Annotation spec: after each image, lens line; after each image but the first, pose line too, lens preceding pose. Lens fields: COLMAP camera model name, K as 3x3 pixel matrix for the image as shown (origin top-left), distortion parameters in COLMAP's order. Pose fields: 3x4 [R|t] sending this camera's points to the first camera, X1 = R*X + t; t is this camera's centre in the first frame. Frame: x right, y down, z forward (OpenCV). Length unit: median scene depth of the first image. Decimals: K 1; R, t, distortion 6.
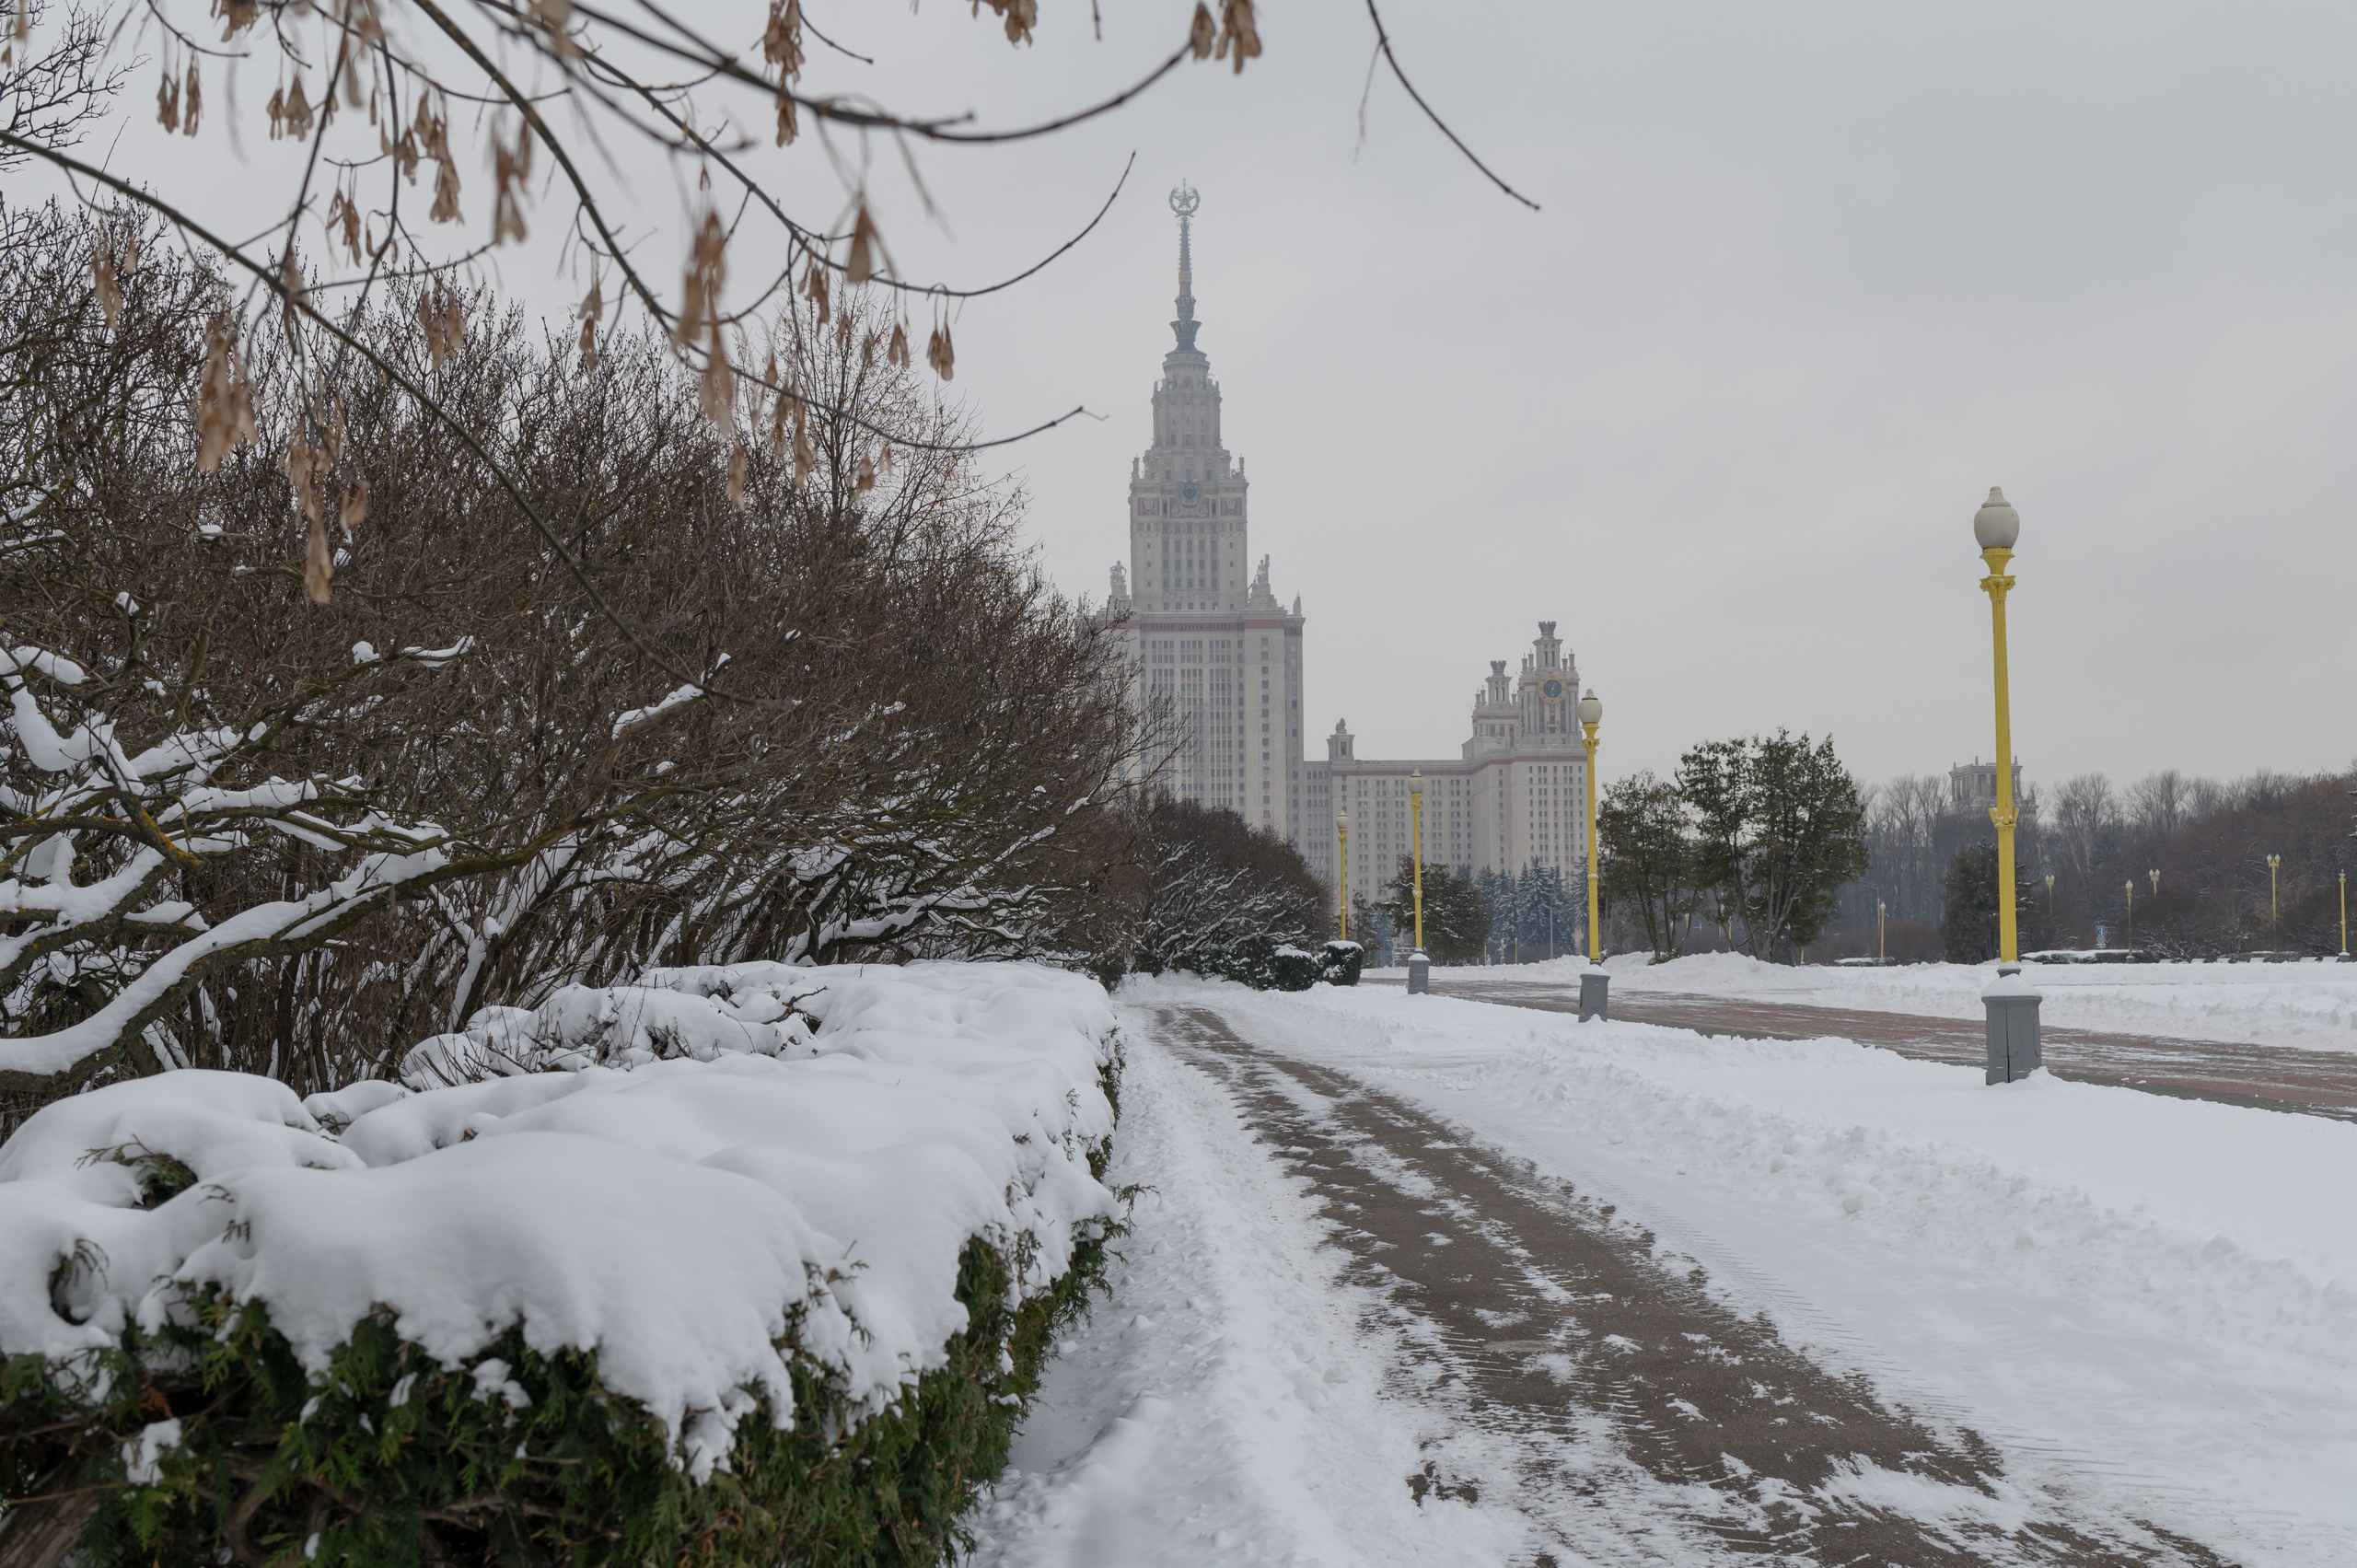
lens RADIAL K [[3124.5, 0, 1178.5], [0, 3124.5, 784.0], [0, 0, 1]] dist [0.014528, 0.040603]
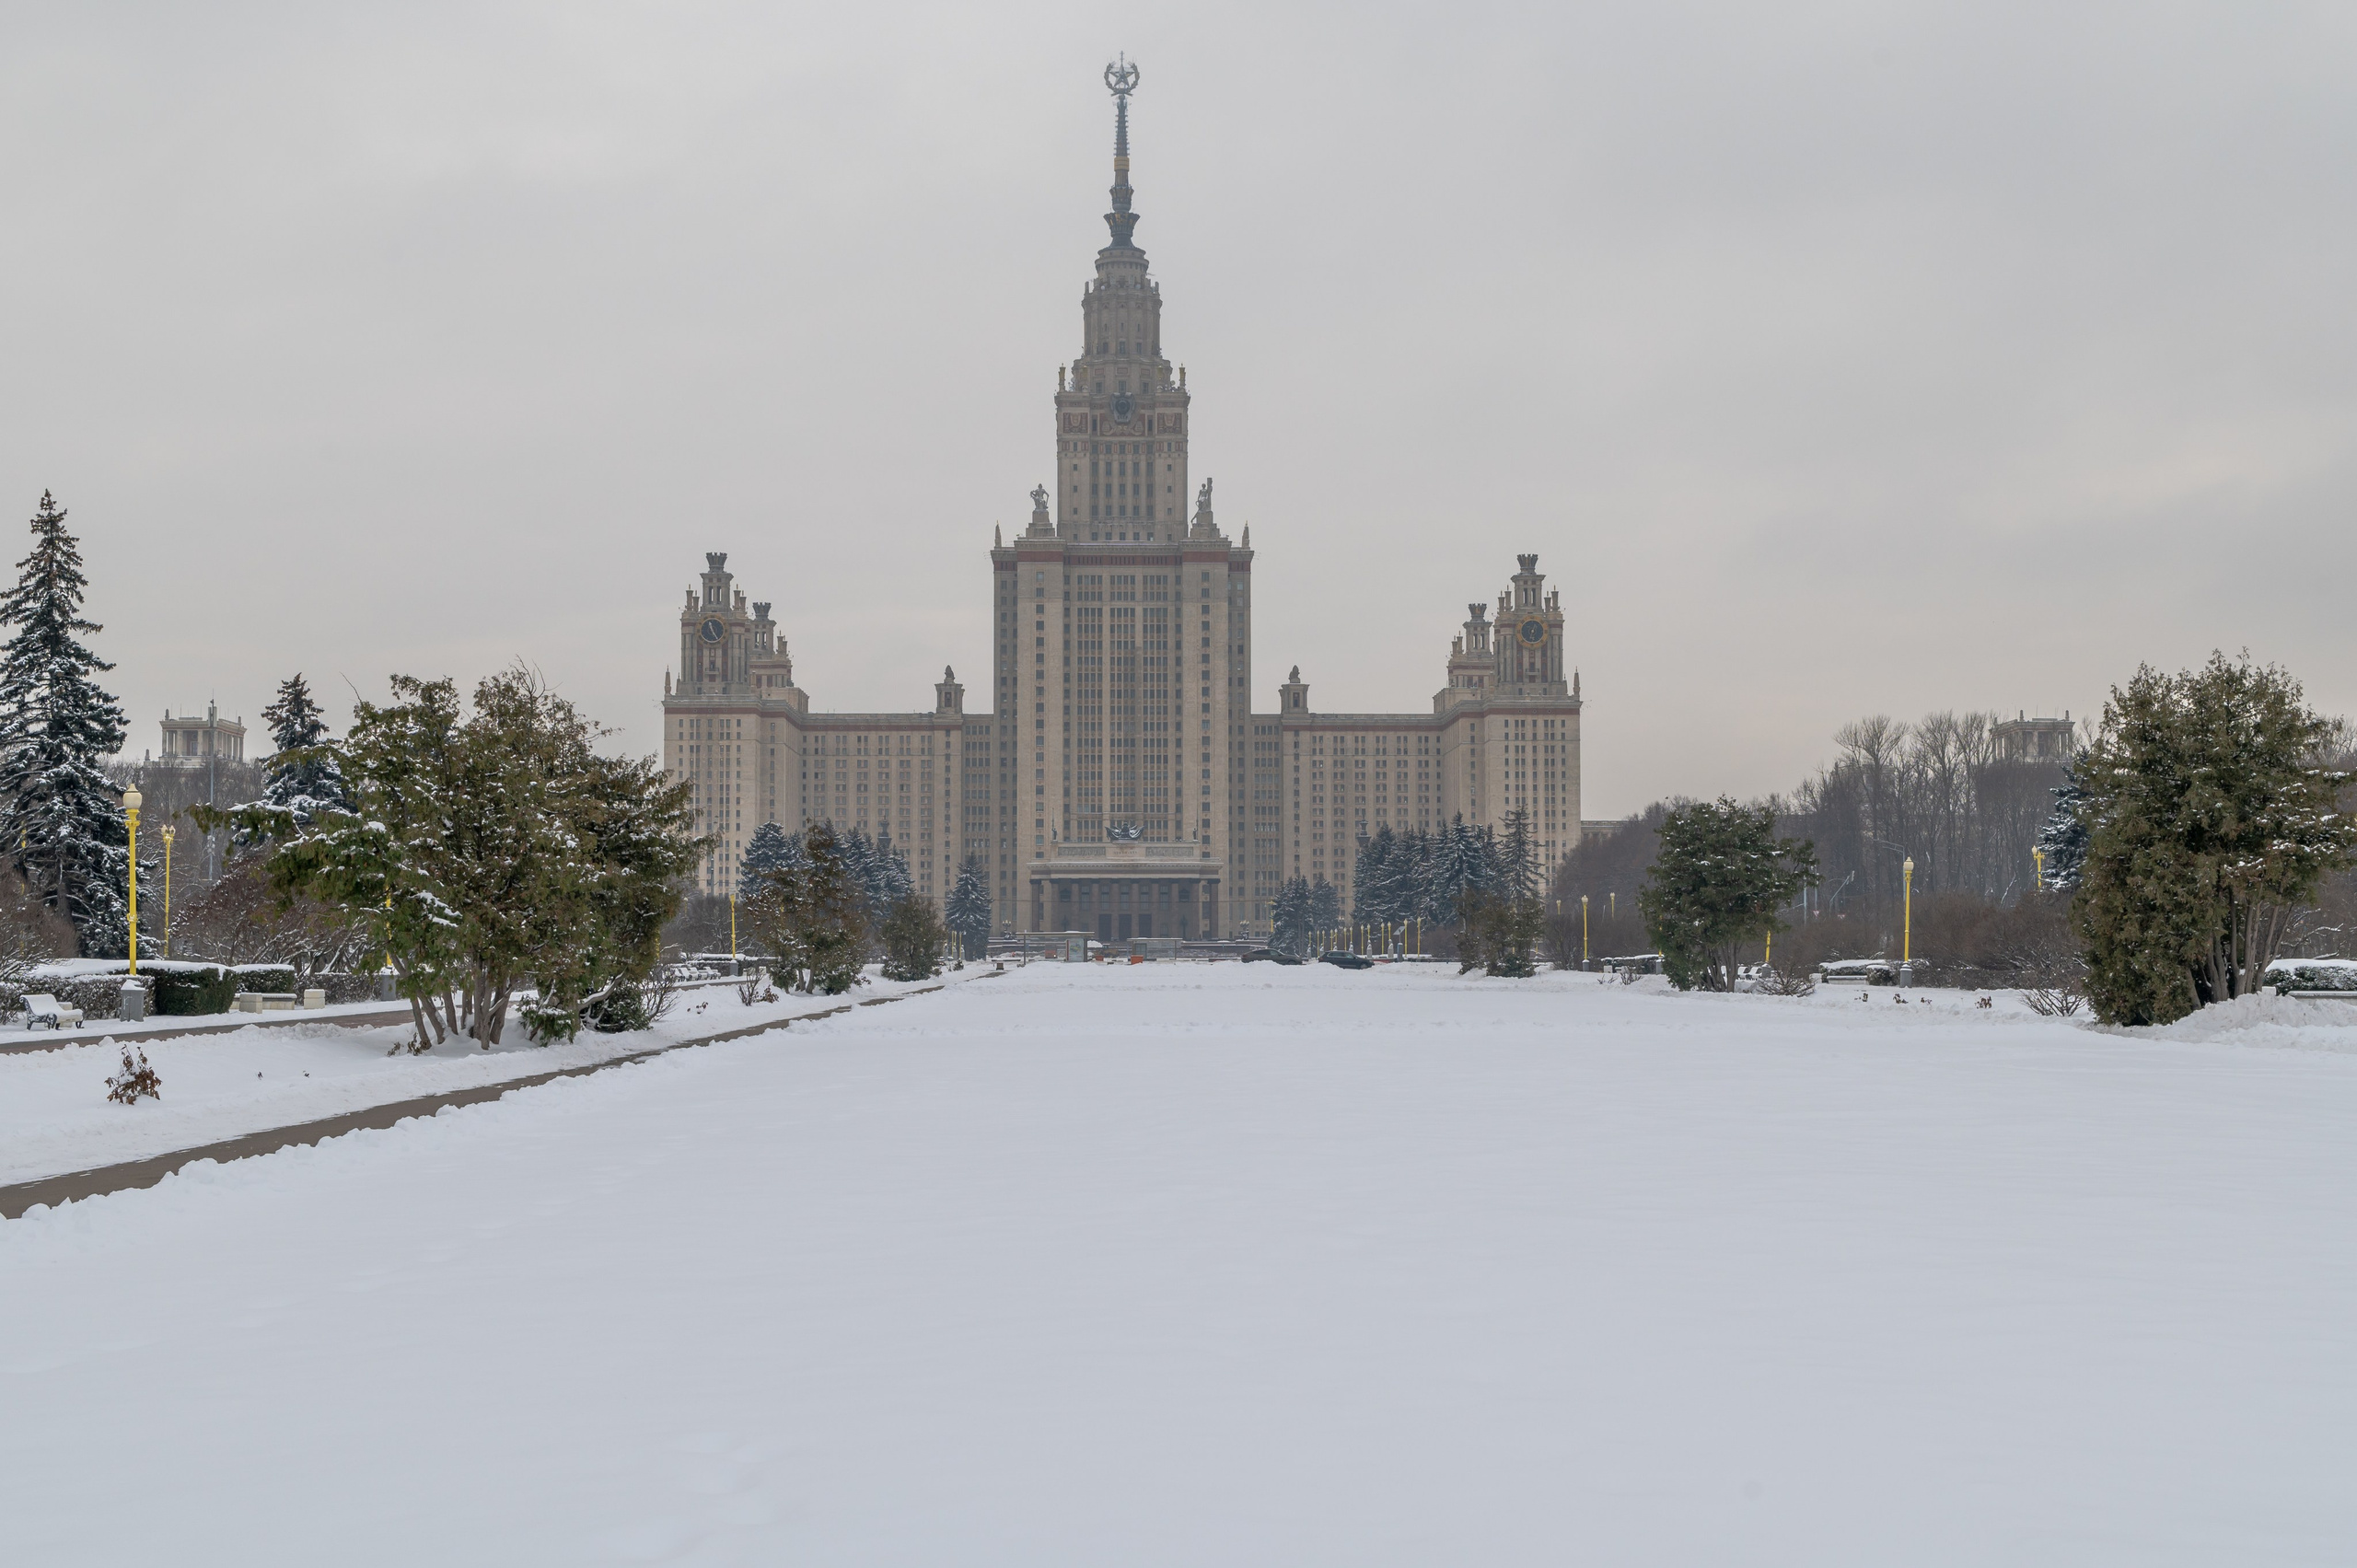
lens RADIAL K [[3124.5, 0, 1178.5], [0, 3124.5, 784.0], [0, 0, 1]] dist [0.014528, 0.040603]
pose [[0.999944, 0.005686, -0.008960, 0.027800], [-0.005619, 0.999956, 0.007529, 0.005809], [0.009002, -0.007478, 0.999932, 0.122871]]
